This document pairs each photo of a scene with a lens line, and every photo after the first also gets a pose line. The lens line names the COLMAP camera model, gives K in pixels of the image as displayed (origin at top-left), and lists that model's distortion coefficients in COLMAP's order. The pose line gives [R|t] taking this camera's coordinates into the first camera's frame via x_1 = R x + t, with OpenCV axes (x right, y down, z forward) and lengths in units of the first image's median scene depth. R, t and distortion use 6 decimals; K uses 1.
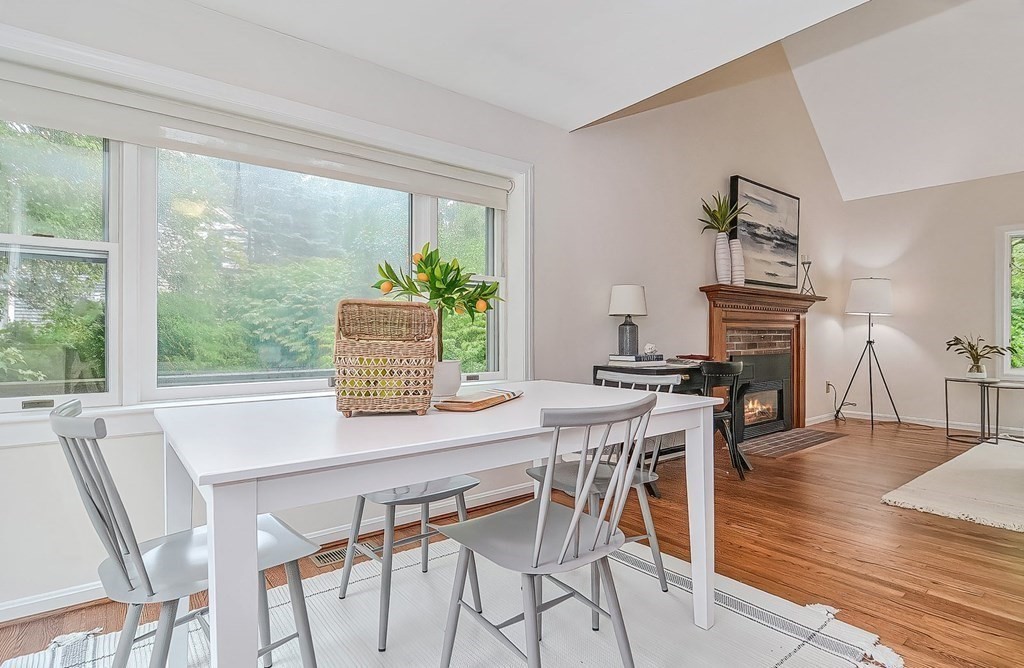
lens RADIAL K [[523.9, 0, 535.9], [0, 523.9, 331.7], [0, 0, 1]] dist [0.000890, 0.000013]
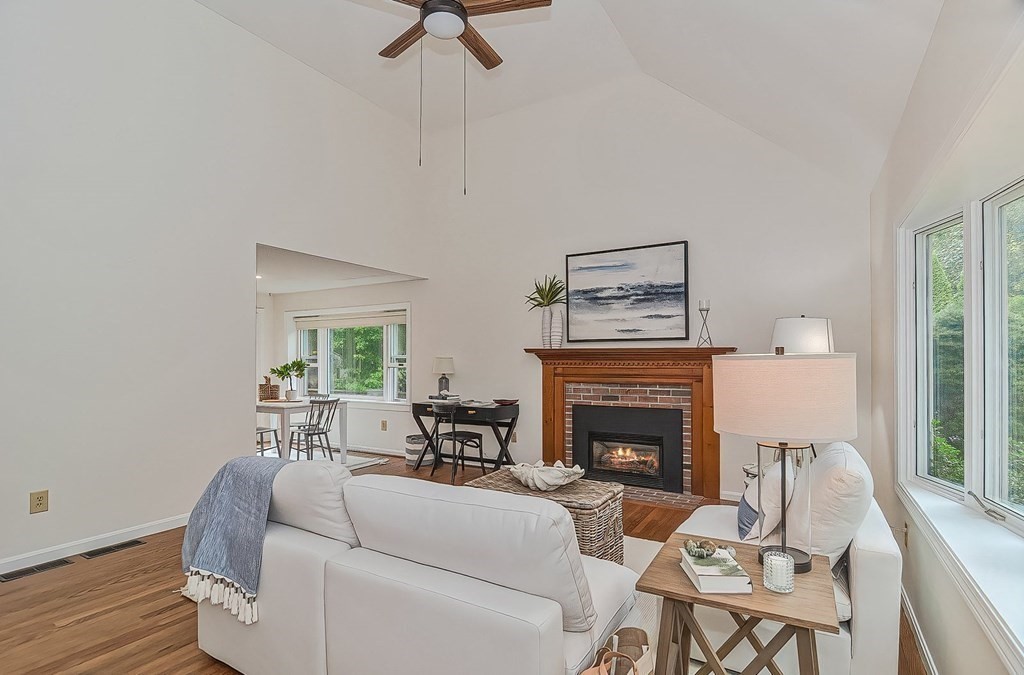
lens RADIAL K [[499.1, 0, 512.9], [0, 499.1, 358.7], [0, 0, 1]] dist [0.000059, -0.000063]
pose [[0.329332, -0.002879, -0.944210, 1.328475], [0.006093, 0.999981, -0.000924, -0.055373], [0.944195, -0.005448, 0.329343, 0.467807]]
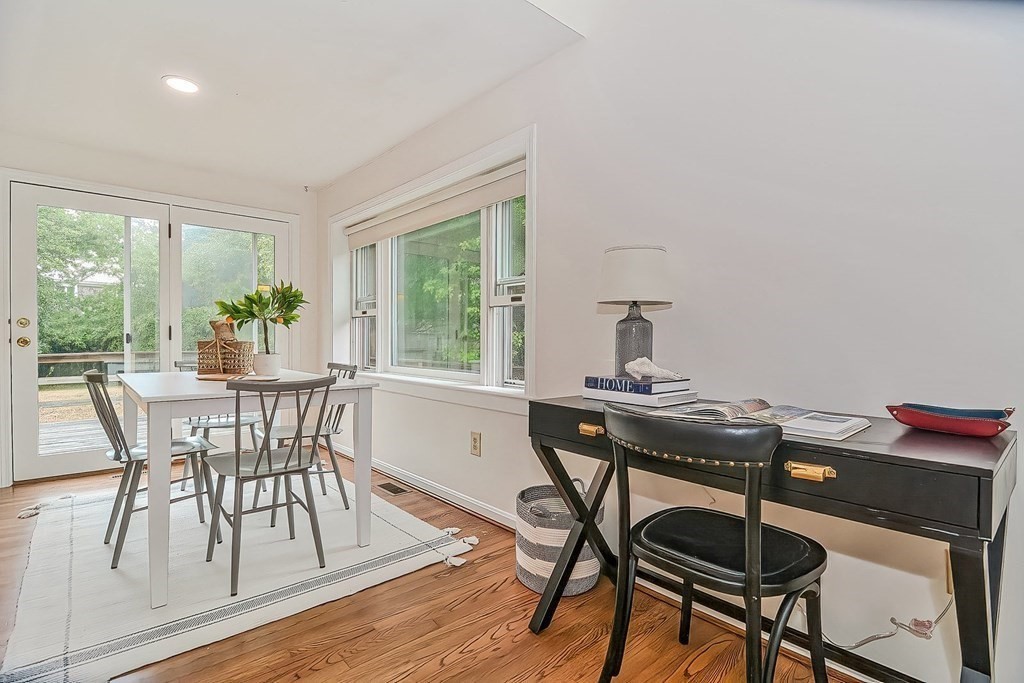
lens RADIAL K [[493.1, 0, 510.6], [0, 493.1, 347.8], [0, 0, 1]] dist [-0.000329, -0.008893]
pose [[0.032355, 0.019348, -0.999289, 0.482767], [0.000729, 0.999812, 0.019382, 0.003522], [0.999476, -0.001355, 0.032335, 0.604768]]
